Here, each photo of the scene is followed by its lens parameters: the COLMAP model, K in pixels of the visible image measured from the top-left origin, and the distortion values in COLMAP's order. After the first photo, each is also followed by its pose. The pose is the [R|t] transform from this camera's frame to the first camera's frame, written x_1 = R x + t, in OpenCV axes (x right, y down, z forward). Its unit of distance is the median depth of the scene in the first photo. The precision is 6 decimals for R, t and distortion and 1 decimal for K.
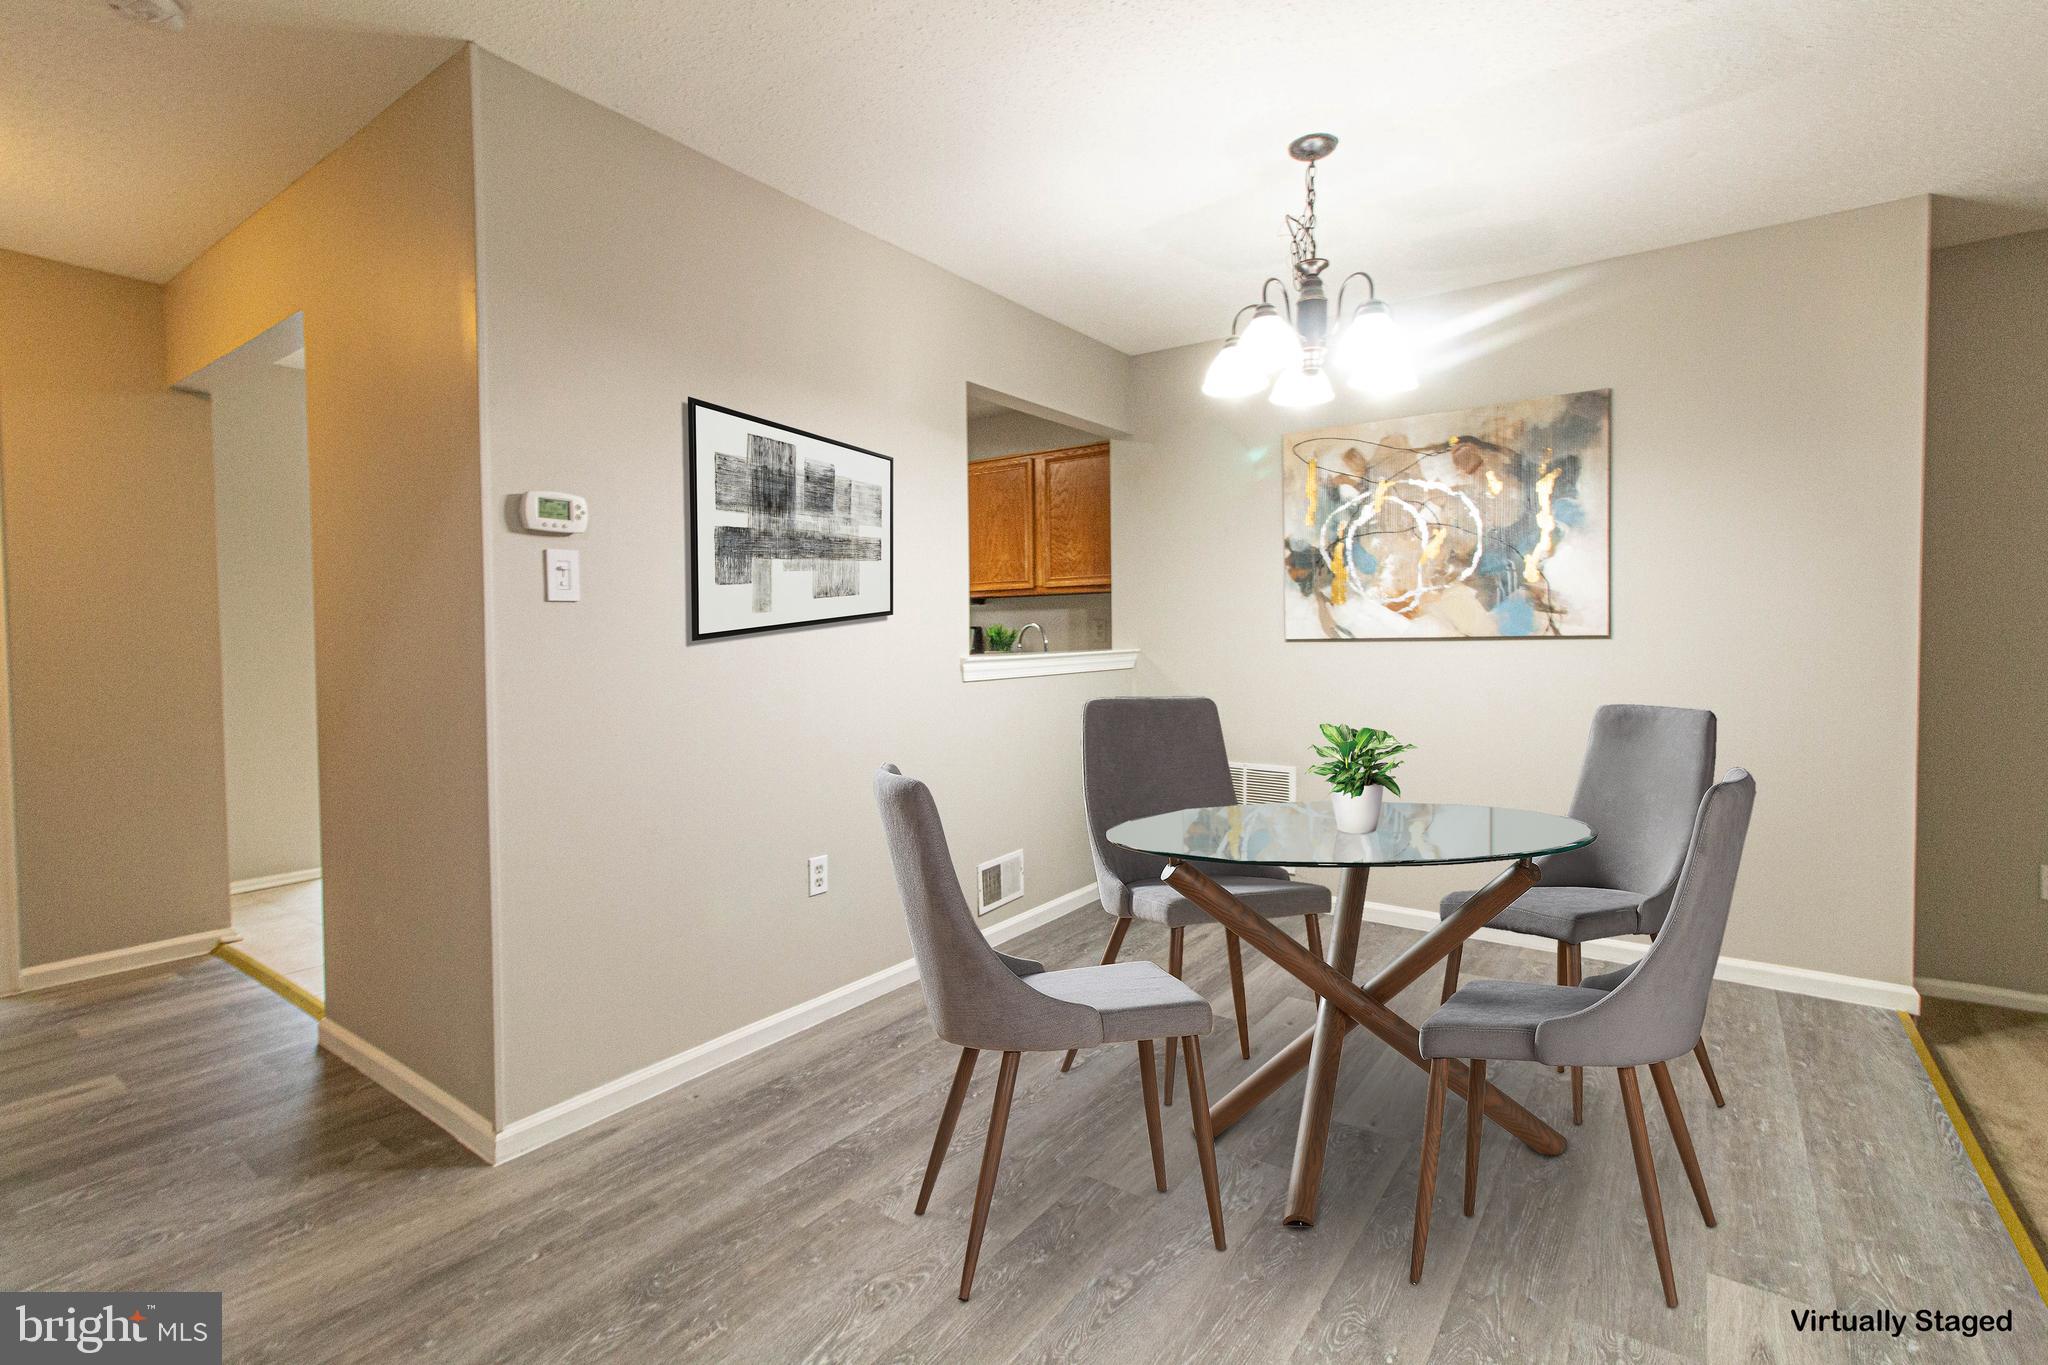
lens RADIAL K [[939.7, 0, 1022.3], [0, 939.7, 663.8], [0, 0, 1]] dist [0.000925, -0.000220]
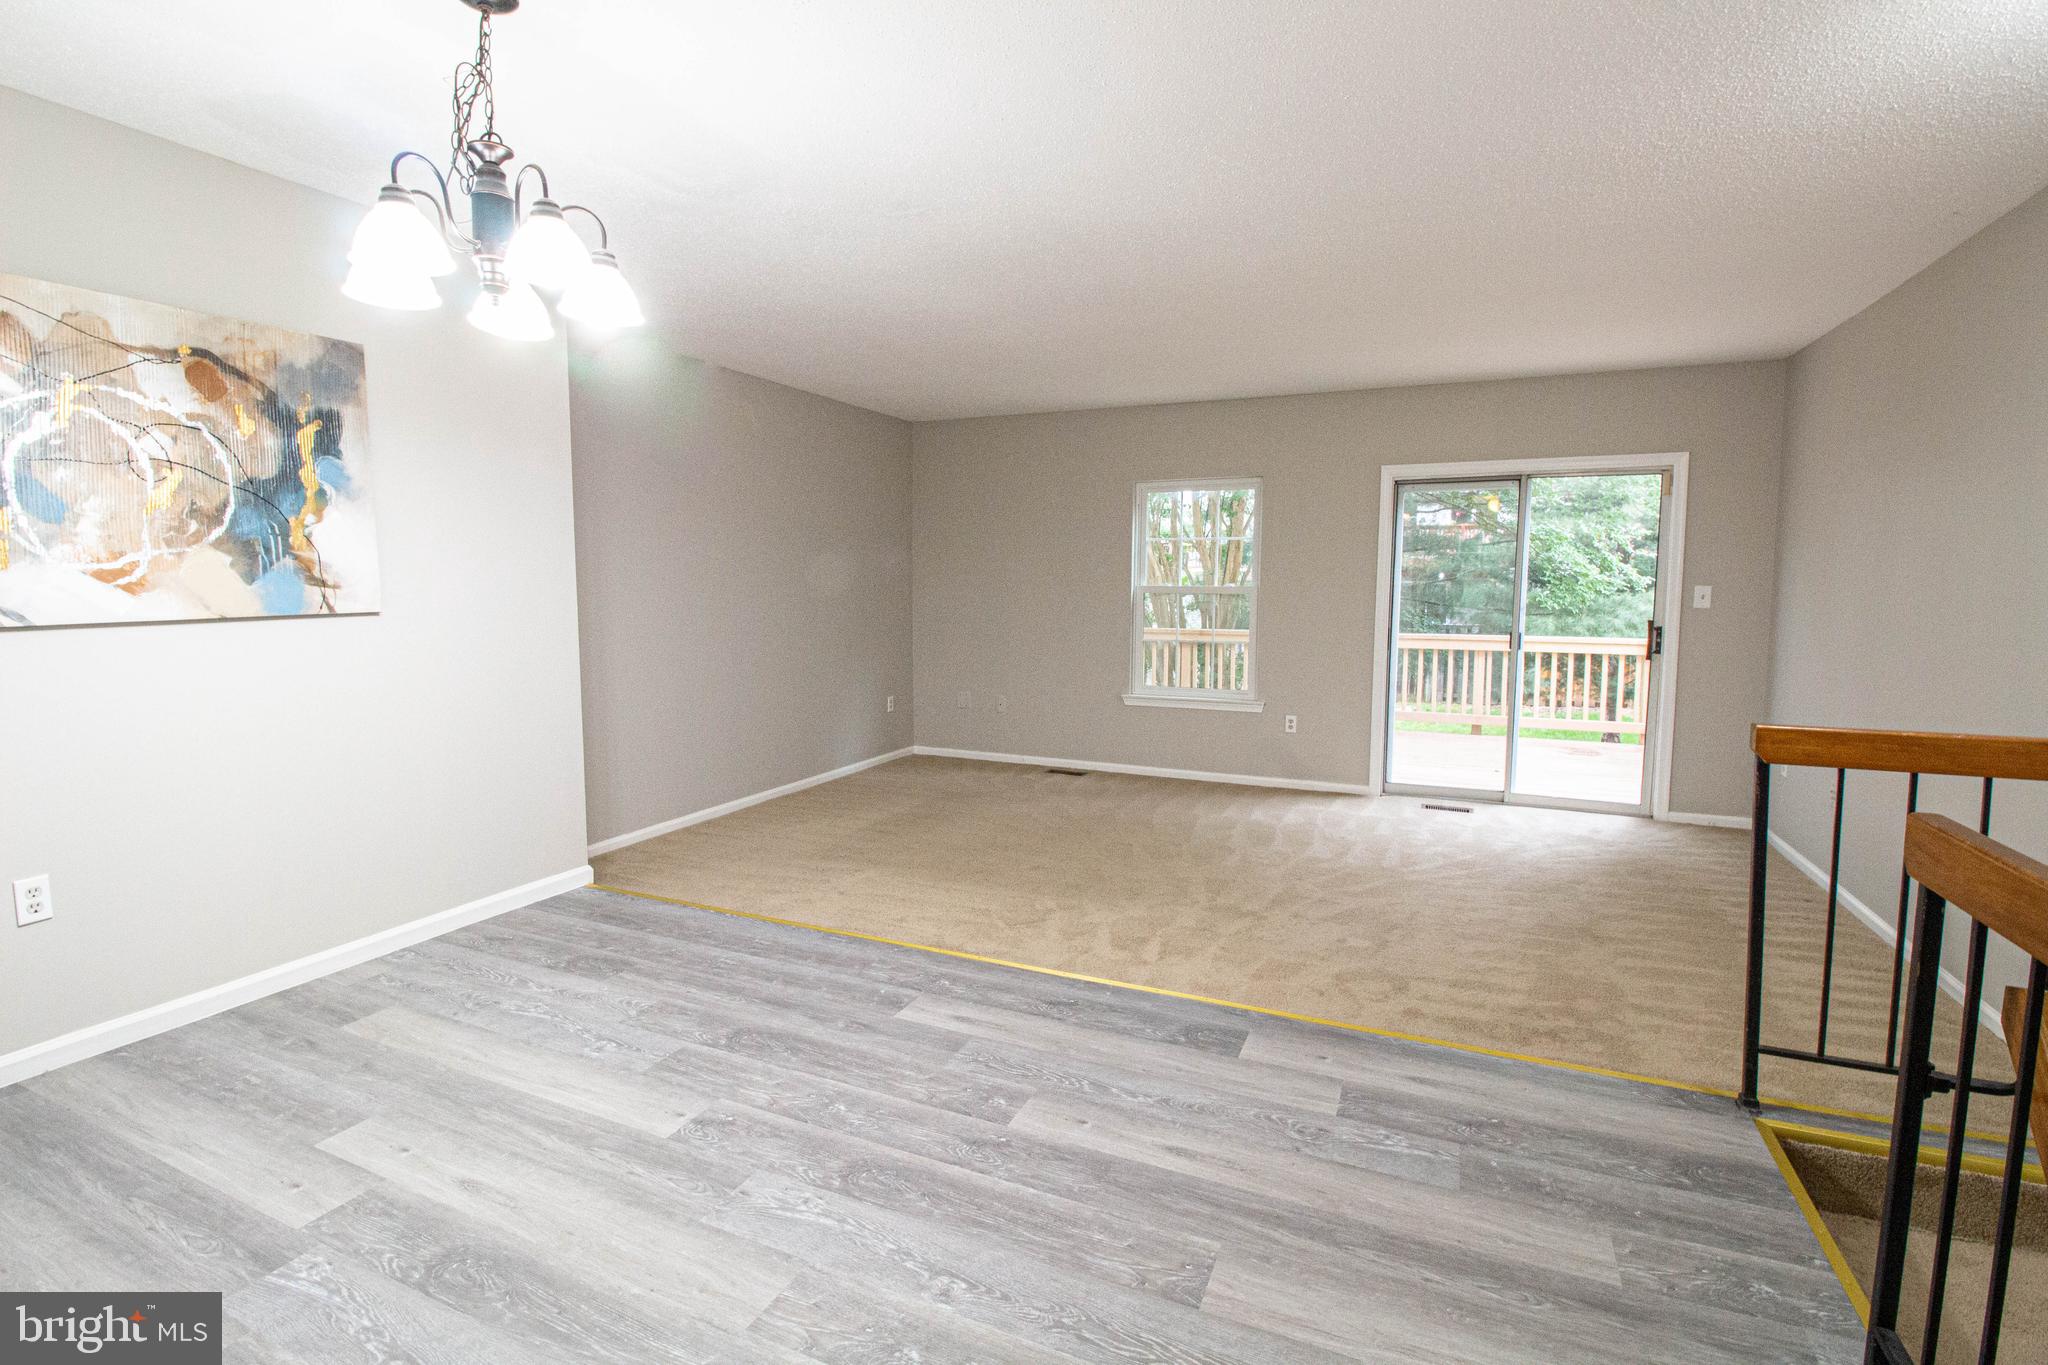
lens RADIAL K [[943.7, 0, 1019.1], [0, 943.7, 667.4], [0, 0, 1]] dist [-0.000091, -0.014065]
pose [[-0.200927, -0.082135, 0.976157, -0.401234], [0.031338, 0.995430, 0.090208, -0.037428], [-0.979105, 0.048716, -0.197435, 0.524903]]
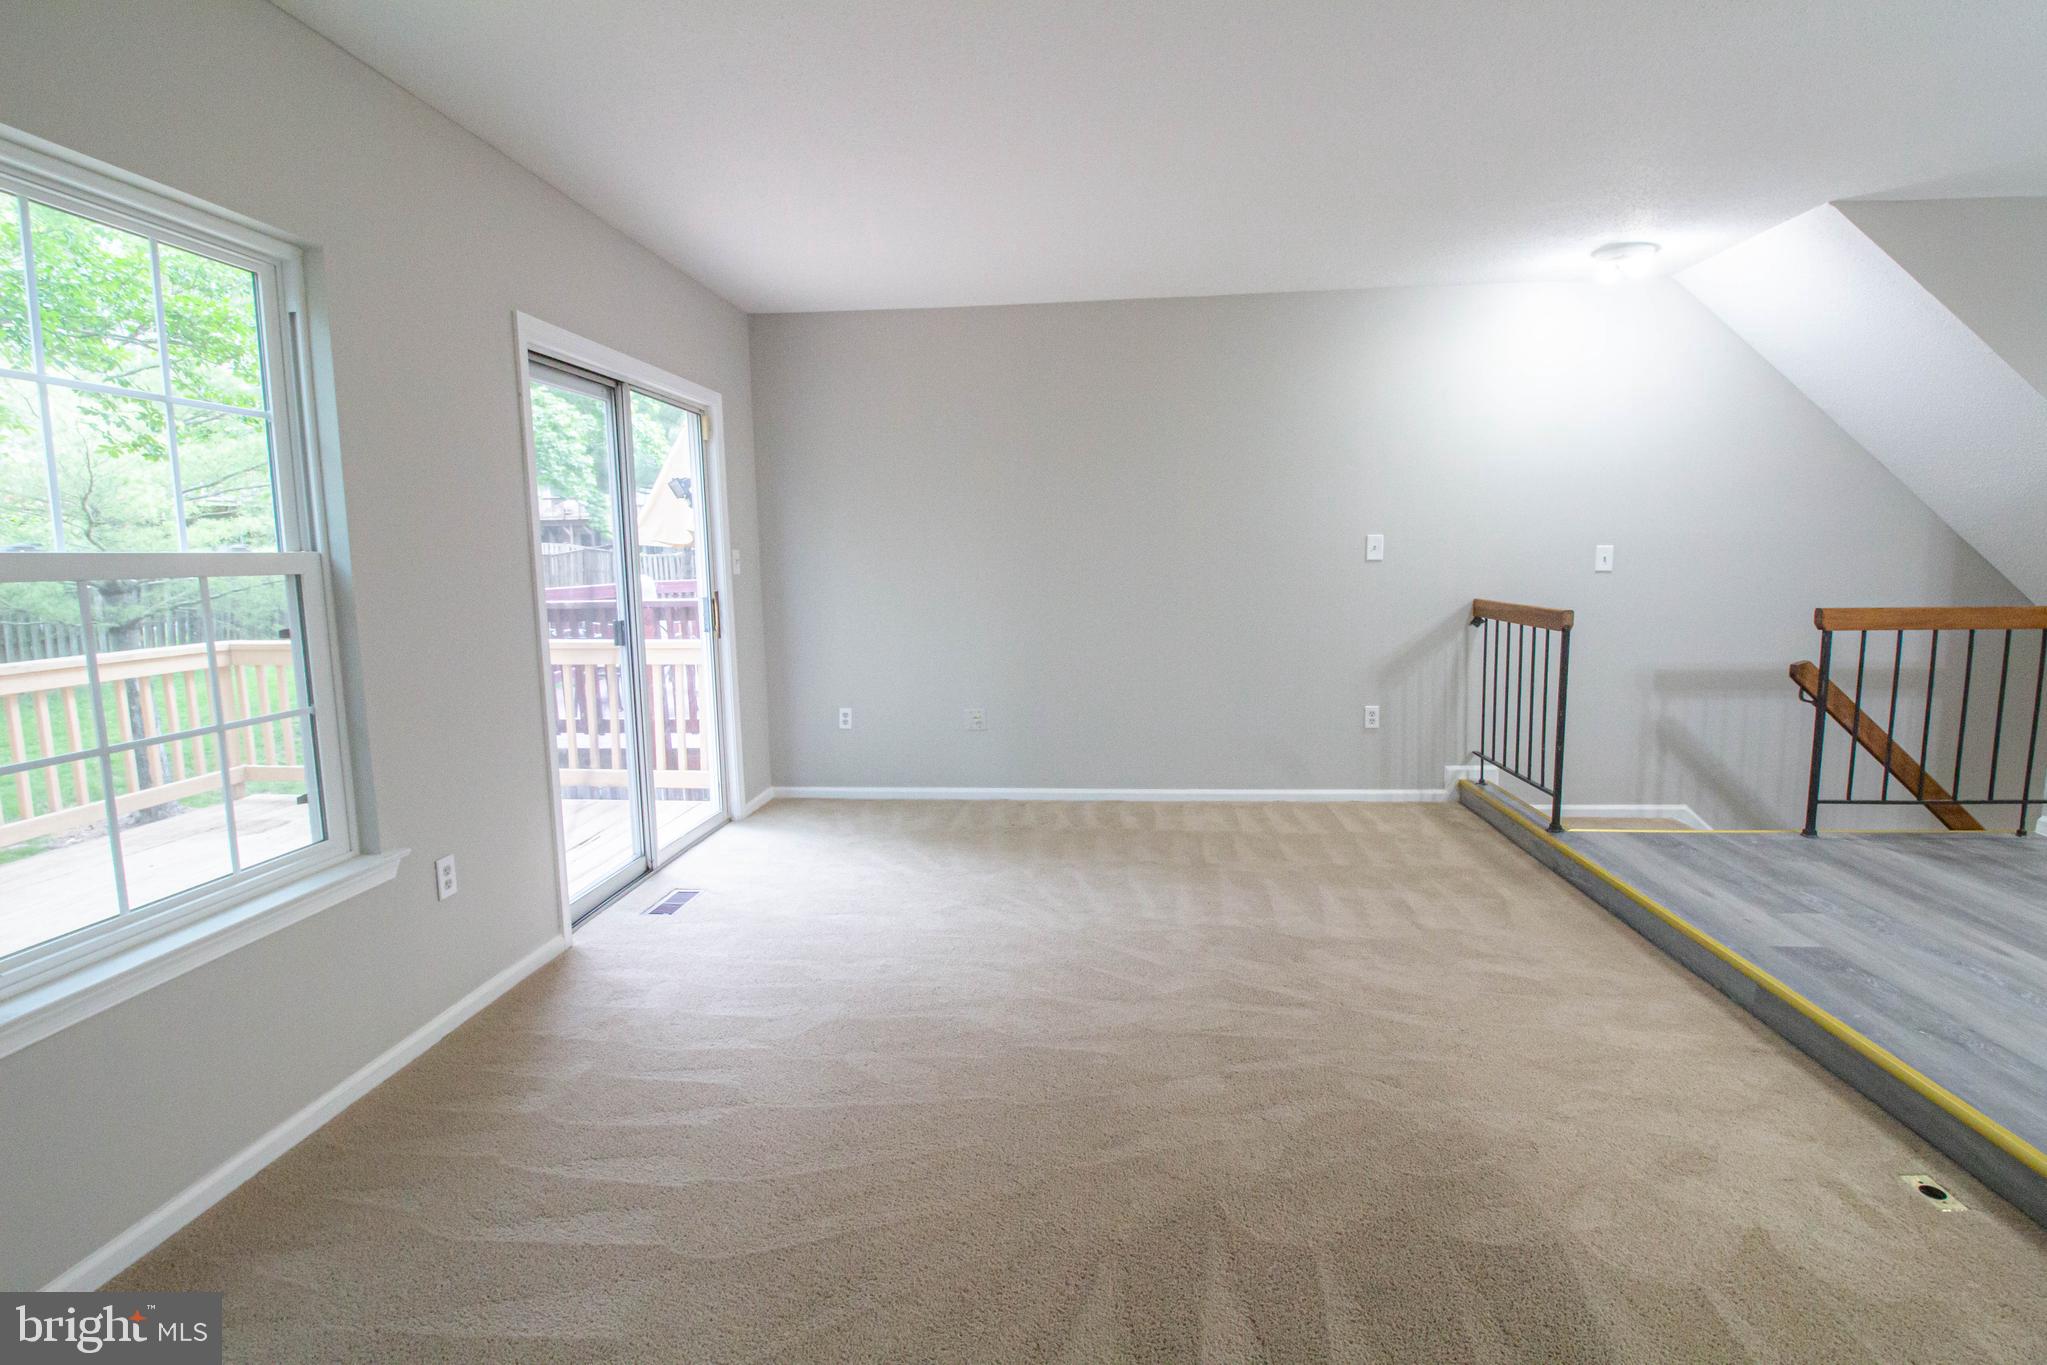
lens RADIAL K [[943.3, 0, 1018.6], [0, 943.3, 667.4], [0, 0, 1]] dist [-0.000091, -0.014065]
pose [[-0.860255, 0.082652, -0.503121, 1.195170], [0.007669, 0.988759, 0.149319, -0.029838], [0.509807, 0.124593, -0.851219, 0.530614]]
